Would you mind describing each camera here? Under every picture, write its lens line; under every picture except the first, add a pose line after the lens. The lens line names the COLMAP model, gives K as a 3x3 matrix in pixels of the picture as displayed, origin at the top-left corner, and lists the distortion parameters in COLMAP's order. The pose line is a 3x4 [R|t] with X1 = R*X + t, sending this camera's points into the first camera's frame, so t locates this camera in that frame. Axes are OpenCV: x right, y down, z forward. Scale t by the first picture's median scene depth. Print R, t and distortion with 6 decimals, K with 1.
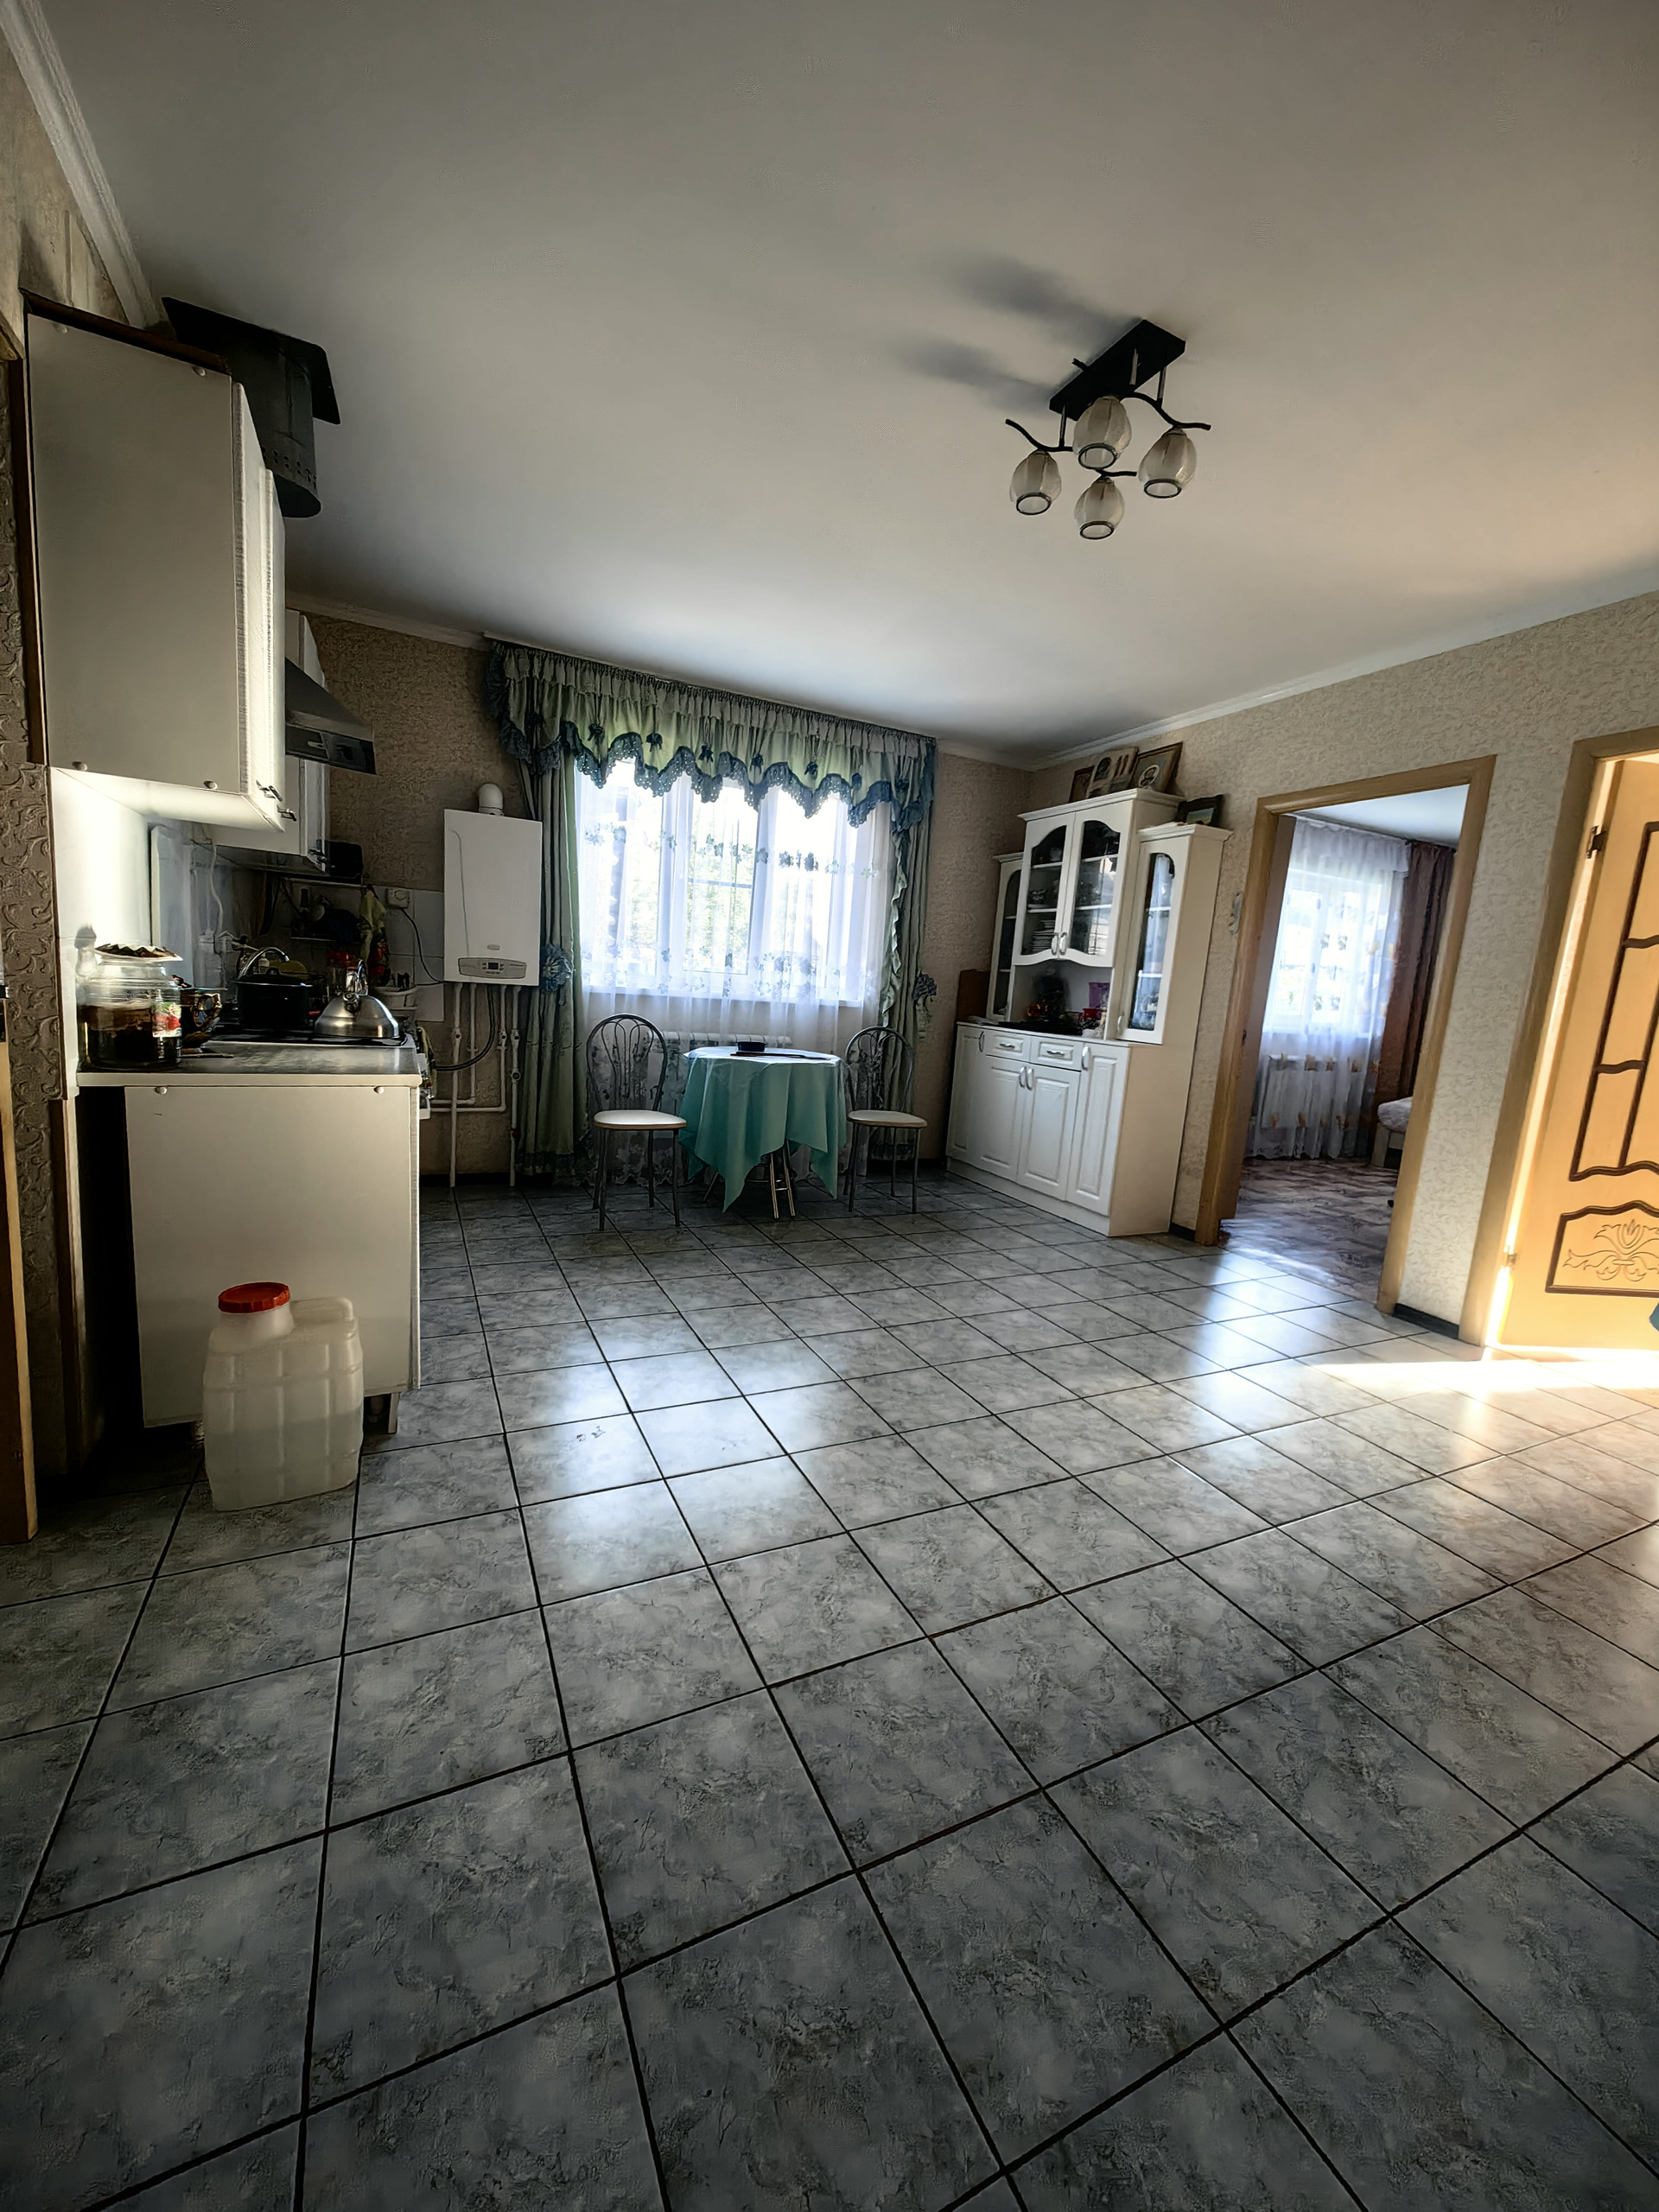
lens RADIAL K [[881.7, 0, 825.8], [0, 881.7, 1099.3], [0, 0, 1]] dist [-0.008572, -0.000389]
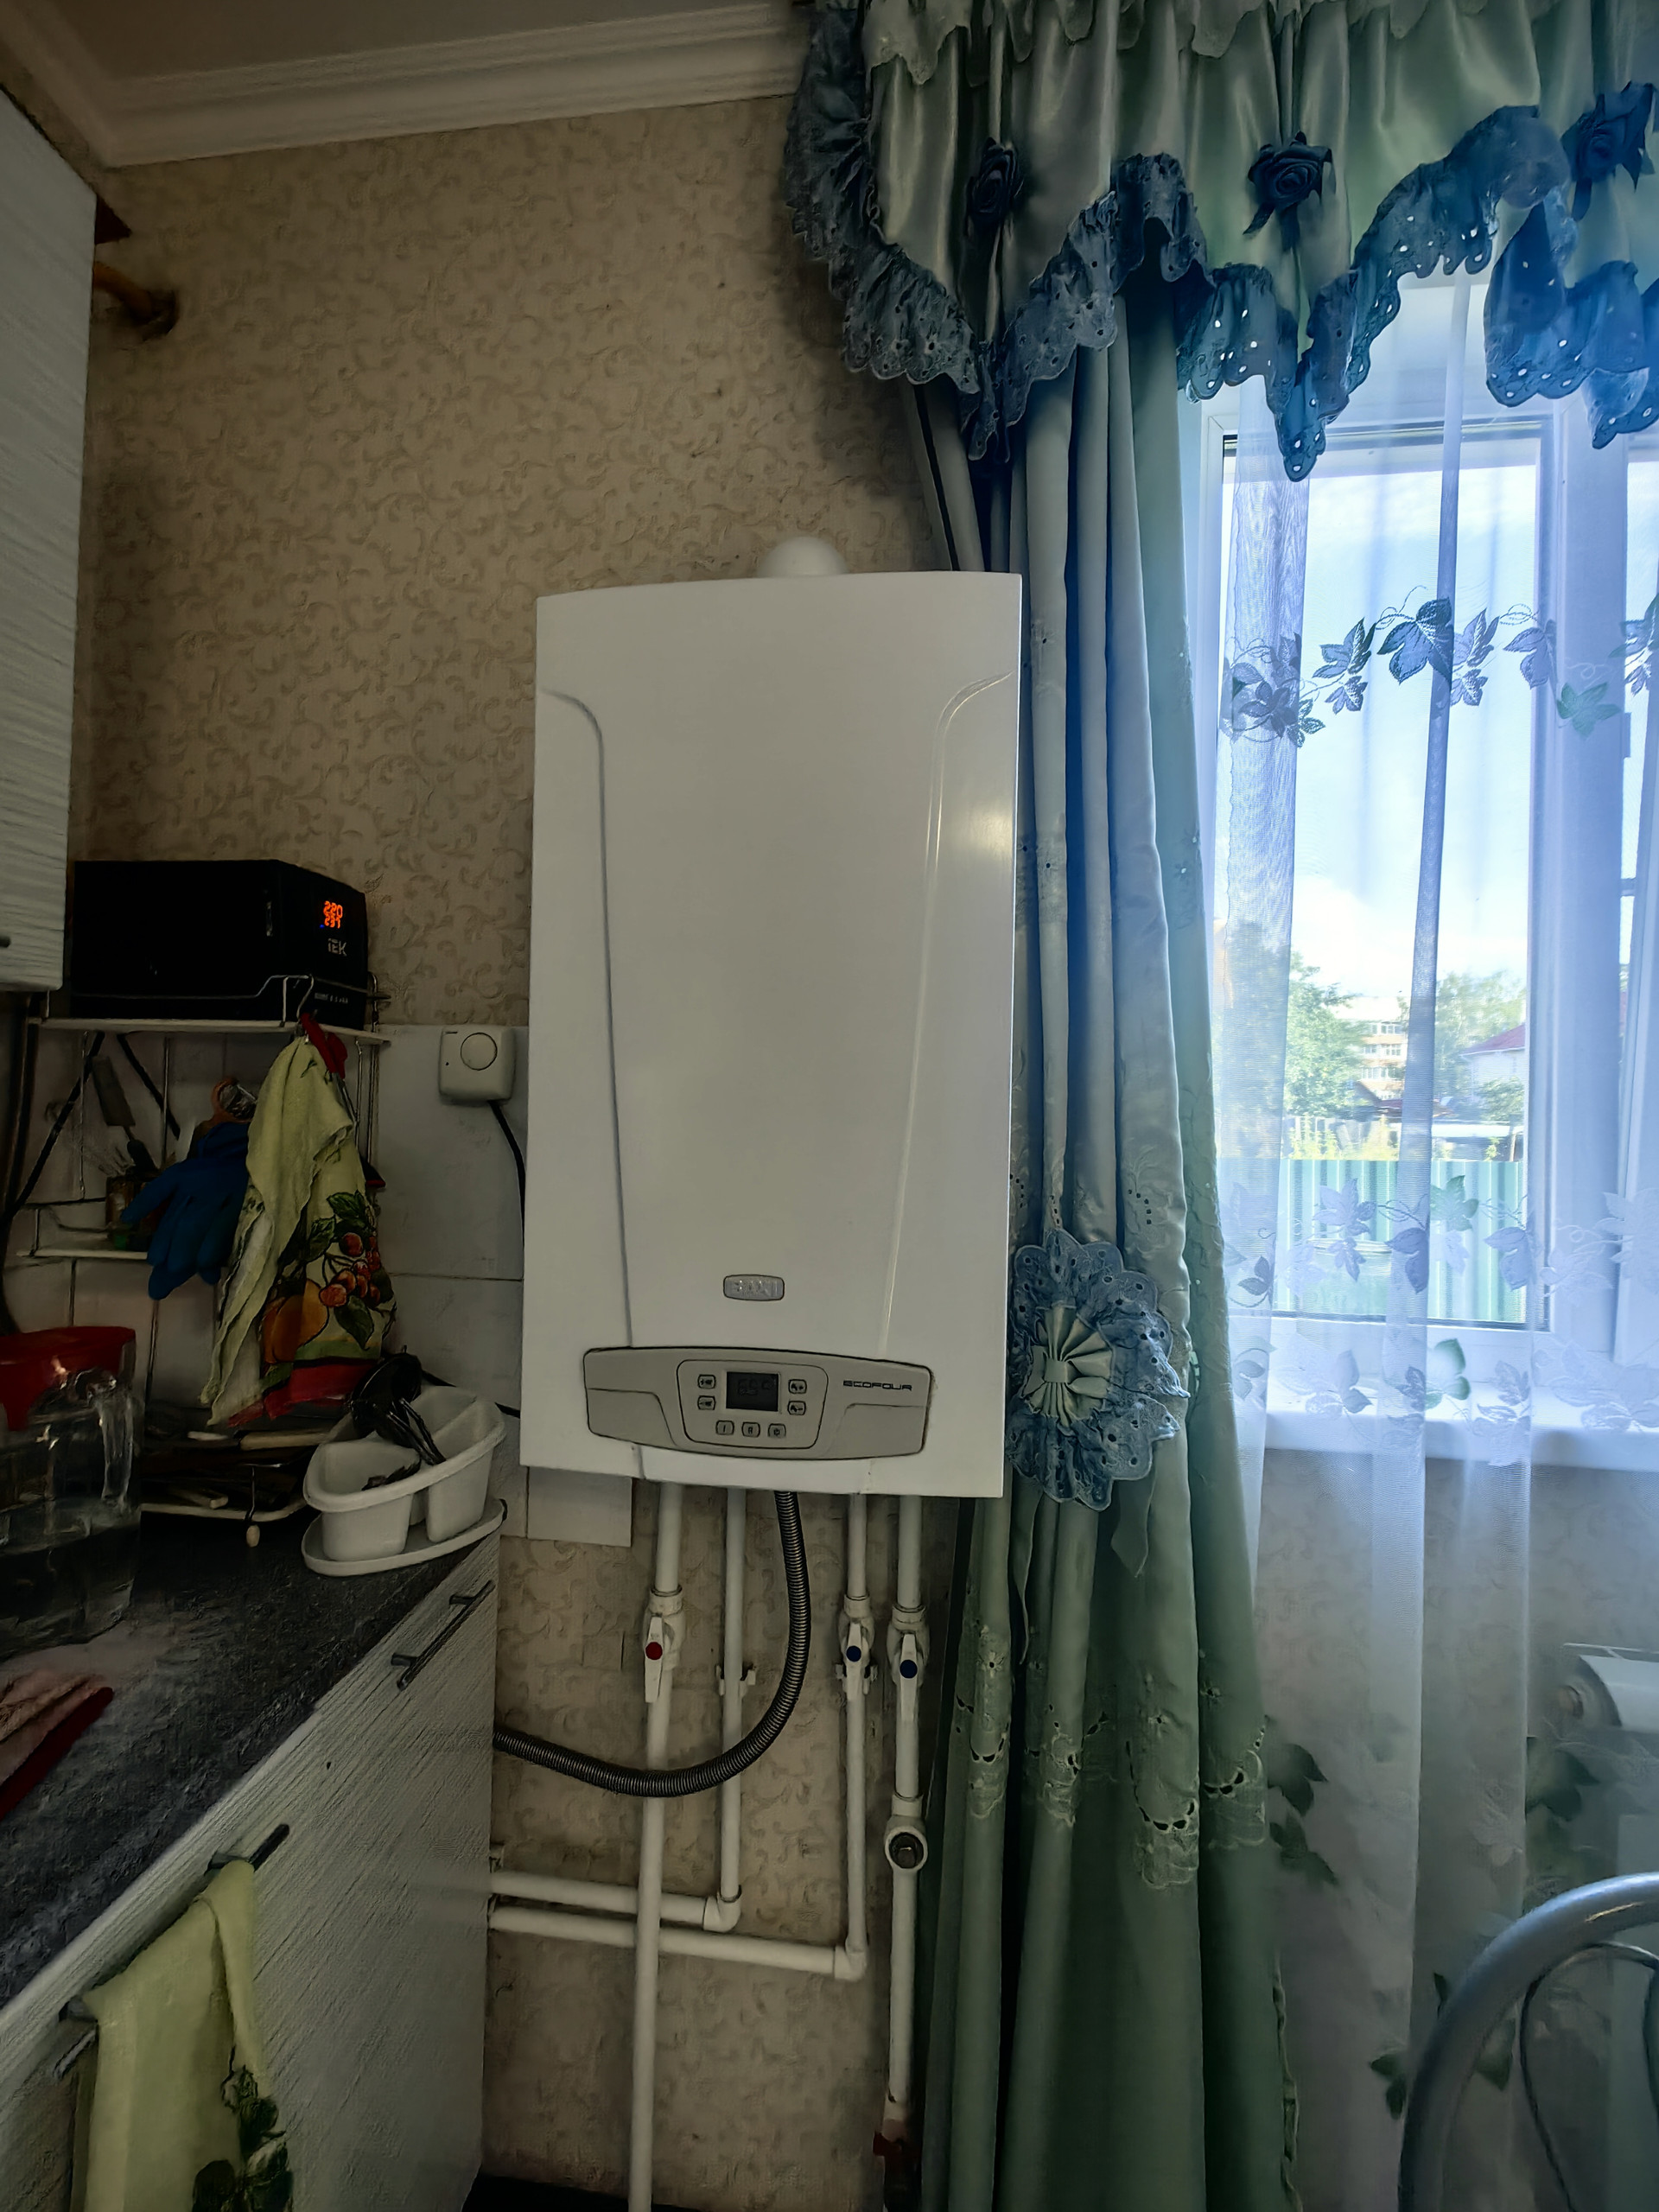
lens RADIAL K [[881.7, 0, 823.9], [0, 881.7, 1106.9], [0, 0, 1]] dist [-0.008572, -0.000389]
pose [[0.842838, -0.054617, -0.535389, -0.255175], [-0.042637, 0.984933, -0.167599, -0.170891], [0.536476, 0.164086, 0.827810, 0.812638]]
